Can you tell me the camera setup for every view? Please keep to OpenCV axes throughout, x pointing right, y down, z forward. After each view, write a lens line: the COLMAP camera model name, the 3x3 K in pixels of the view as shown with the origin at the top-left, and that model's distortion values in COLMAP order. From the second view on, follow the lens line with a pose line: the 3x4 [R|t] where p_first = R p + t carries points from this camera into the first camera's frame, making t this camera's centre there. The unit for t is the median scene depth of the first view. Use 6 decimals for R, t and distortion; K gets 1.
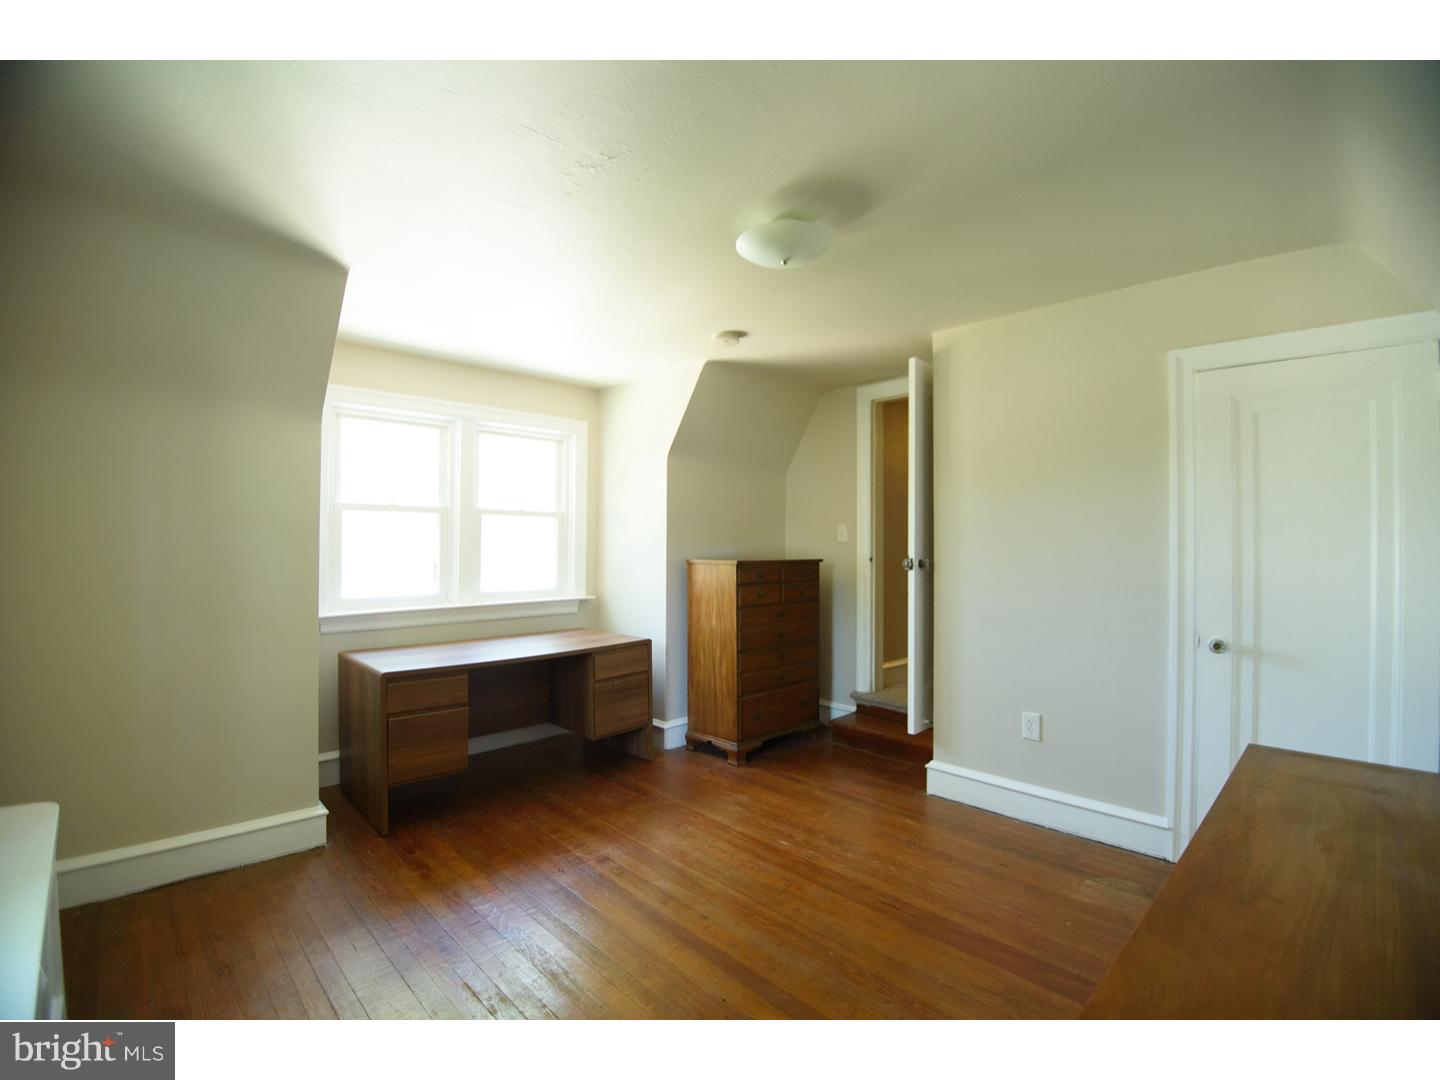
lens RADIAL K [[635.1, 0, 733.2], [0, 635.1, 540.5], [0, 0, 1]] dist [-0.031911, -0.001571]
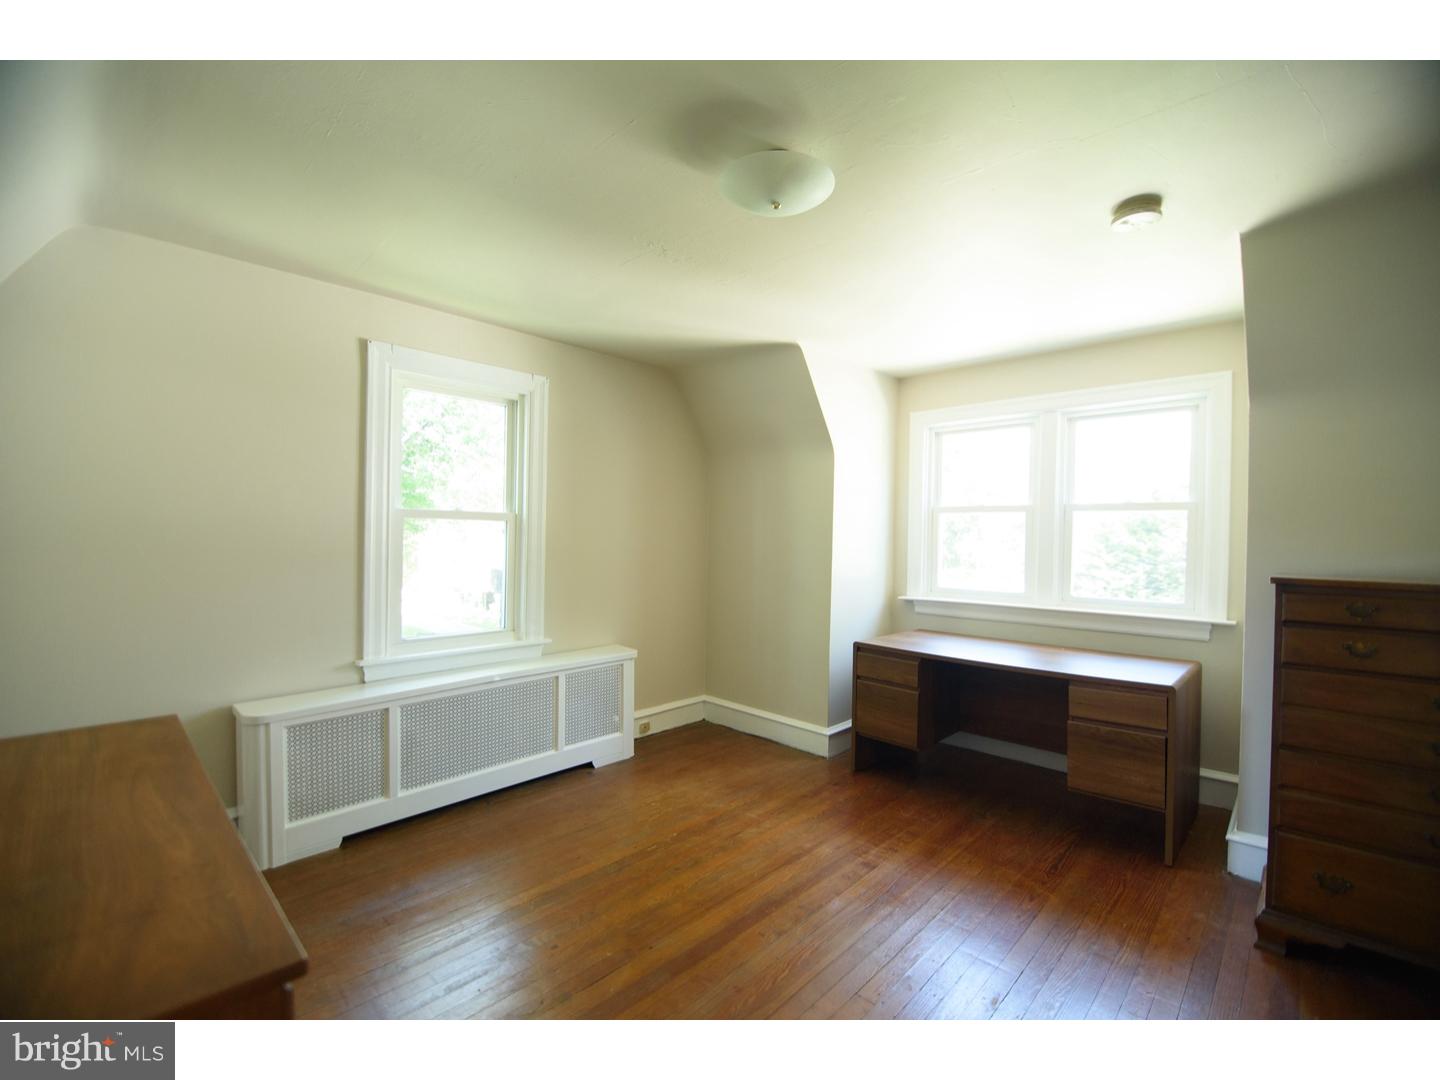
lens RADIAL K [[635.1, 0, 733.0], [0, 635.1, 540.1], [0, 0, 1]] dist [-0.031911, -0.001571]
pose [[0.046988, 0.004556, -0.998885, 0.514184], [-0.011449, 0.999926, 0.004022, 0.003131], [0.998830, 0.011247, 0.047037, 0.506685]]
